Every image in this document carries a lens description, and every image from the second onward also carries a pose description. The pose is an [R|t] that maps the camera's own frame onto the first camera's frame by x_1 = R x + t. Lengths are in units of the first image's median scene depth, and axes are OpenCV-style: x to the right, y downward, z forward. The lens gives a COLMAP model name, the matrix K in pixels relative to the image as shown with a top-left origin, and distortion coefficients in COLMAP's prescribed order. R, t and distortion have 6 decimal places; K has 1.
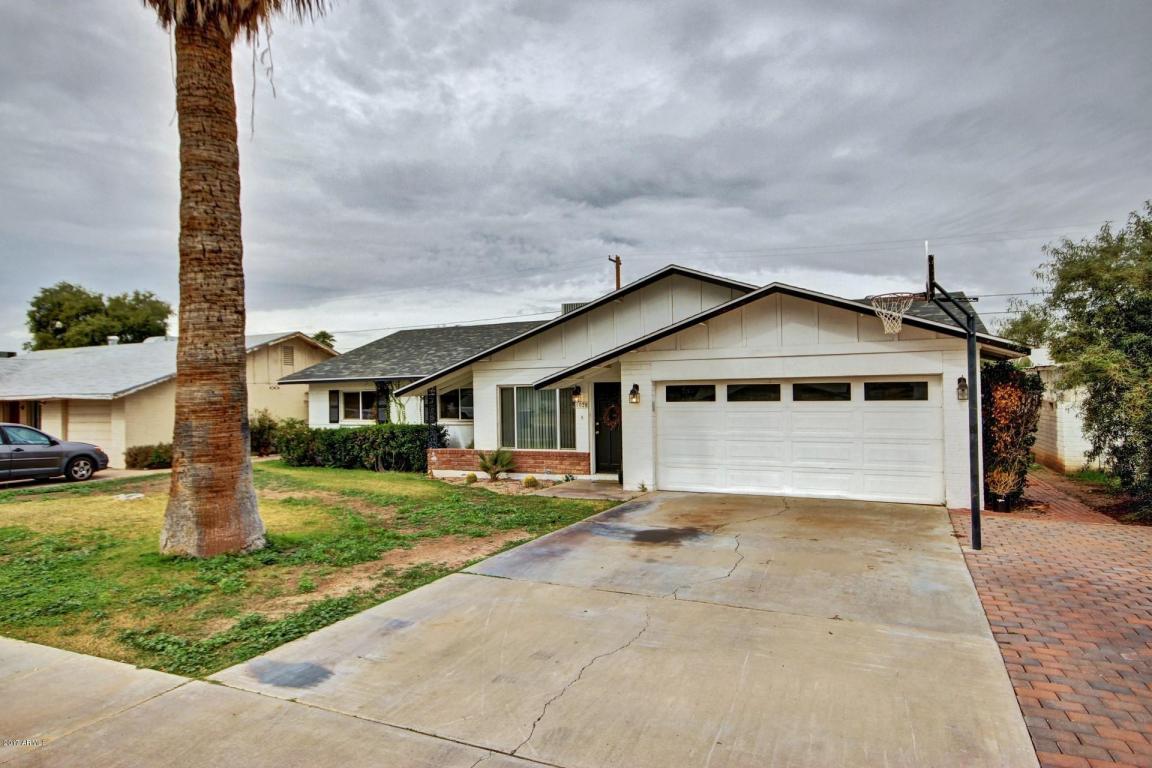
lens RADIAL K [[686.2, 0, 570.3], [0, 686.2, 382.8], [0, 0, 1]] dist [0.012464, 0.005355]
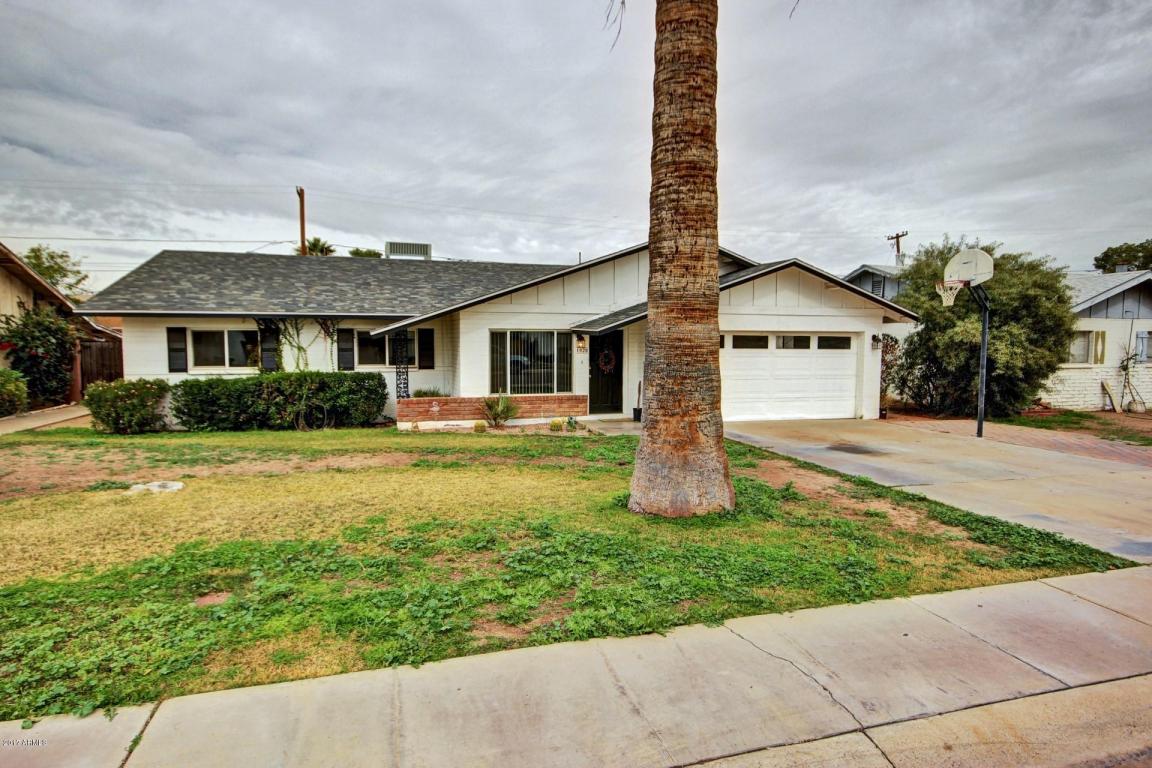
lens RADIAL K [[647.8, 0, 579.4], [0, 647.8, 385.3], [0, 0, 1]] dist [0.005804, 0.005214]
pose [[0.745760, -0.026402, 0.665691, -0.646287], [-0.027486, 0.997144, 0.070340, 0.015710], [-0.665647, -0.070754, 0.742905, 0.257722]]
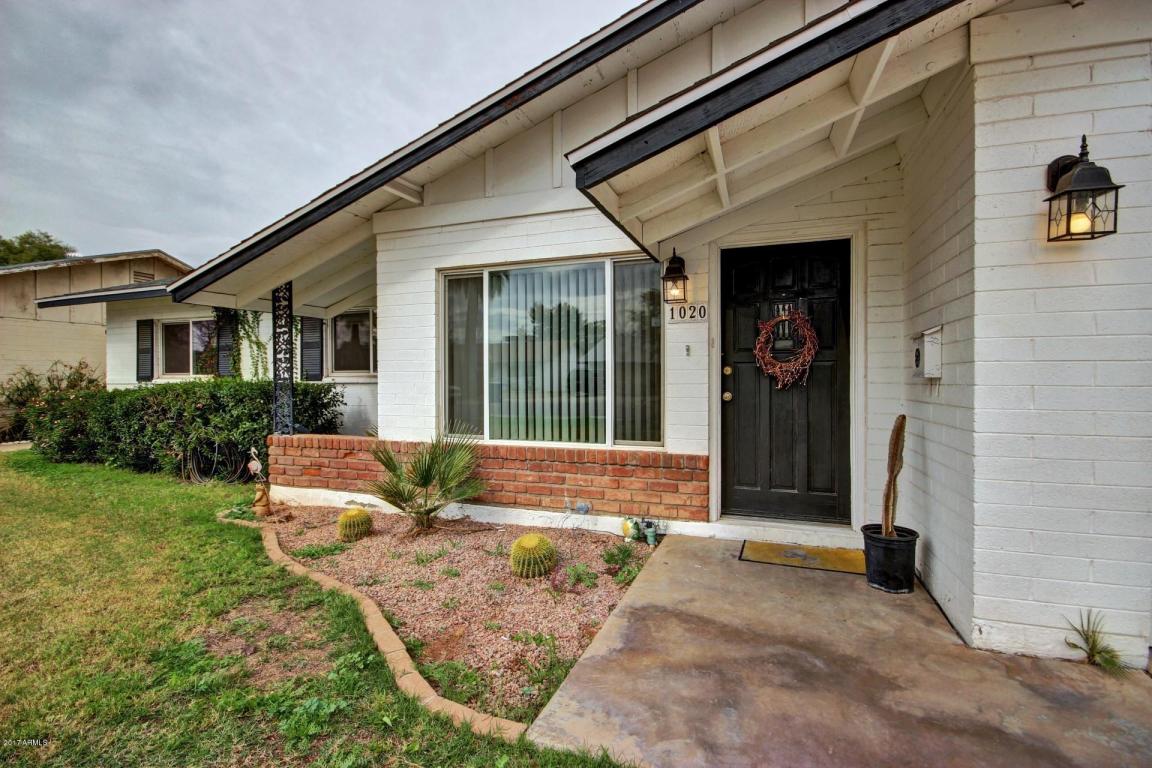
lens RADIAL K [[526.5, 0, 575.9], [0, 526.5, 388.8], [0, 0, 1]] dist [0.001597, -0.005480]
pose [[0.996024, 0.016905, 0.087465, -0.058727], [-0.019152, 0.999506, 0.024922, 0.063603], [-0.087001, -0.026498, 0.995856, 0.744738]]
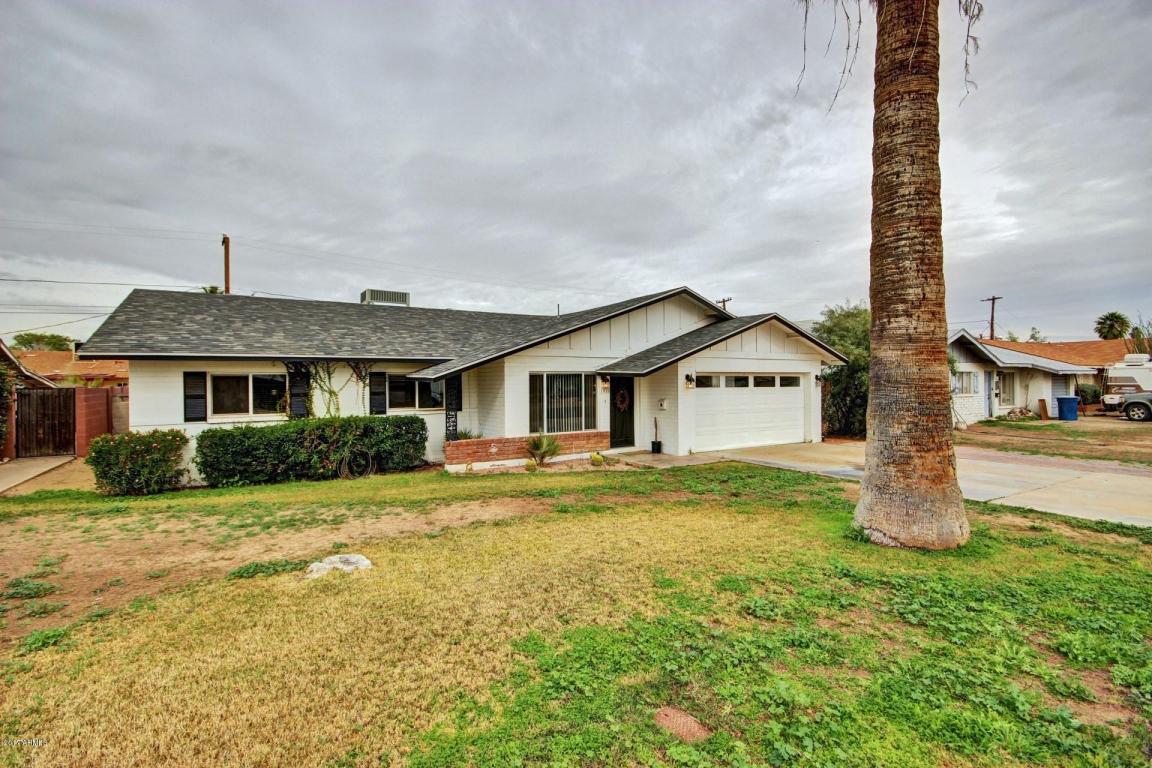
lens RADIAL K [[538.0, 0, 572.7], [0, 538.0, 383.3], [0, 0, 1]] dist [0.002628, -0.002729]
pose [[0.545387, 0.010173, 0.838123, -0.771040], [-0.017406, 0.999848, -0.000810, 0.021302], [-0.838004, -0.014147, 0.545481, 0.545889]]
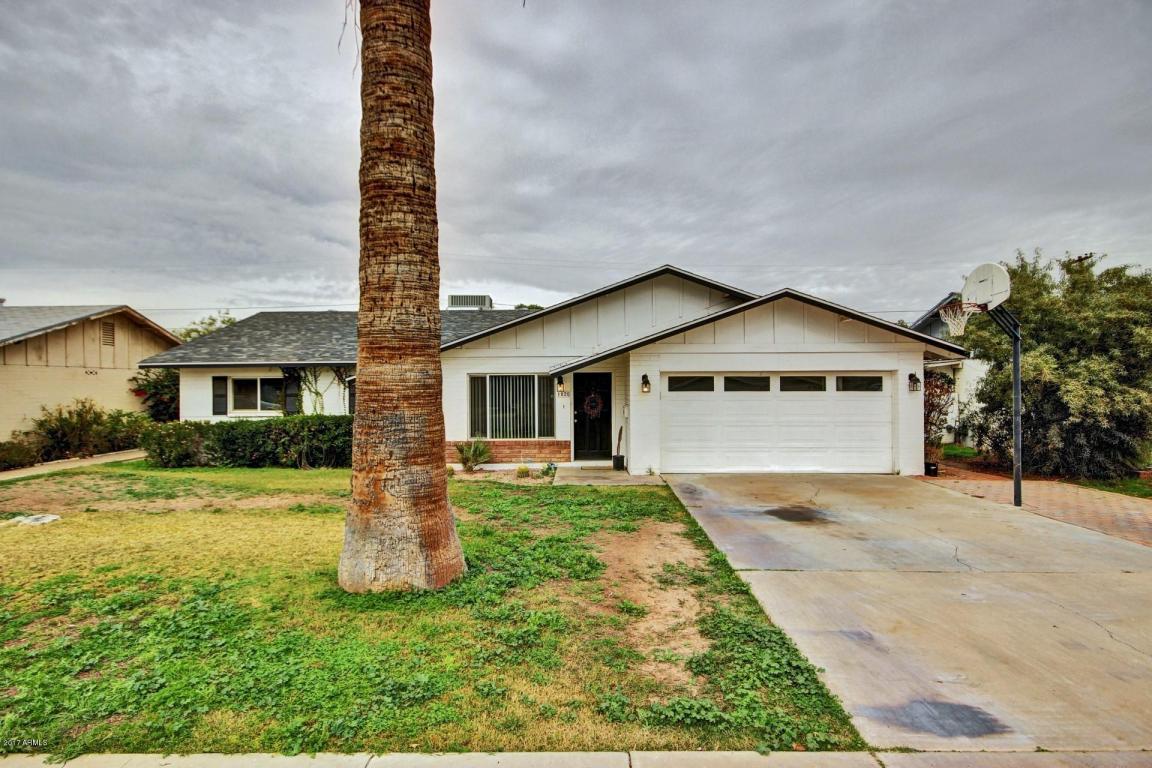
lens RADIAL K [[609.1, 0, 575.2], [0, 609.1, 383.6], [0, 0, 1]] dist [0.006477, -0.001073]
pose [[0.908231, 0.011935, 0.418299, -0.345483], [-0.016166, 0.999848, 0.006574, 0.010133], [-0.418157, -0.012733, 0.908286, 0.167397]]
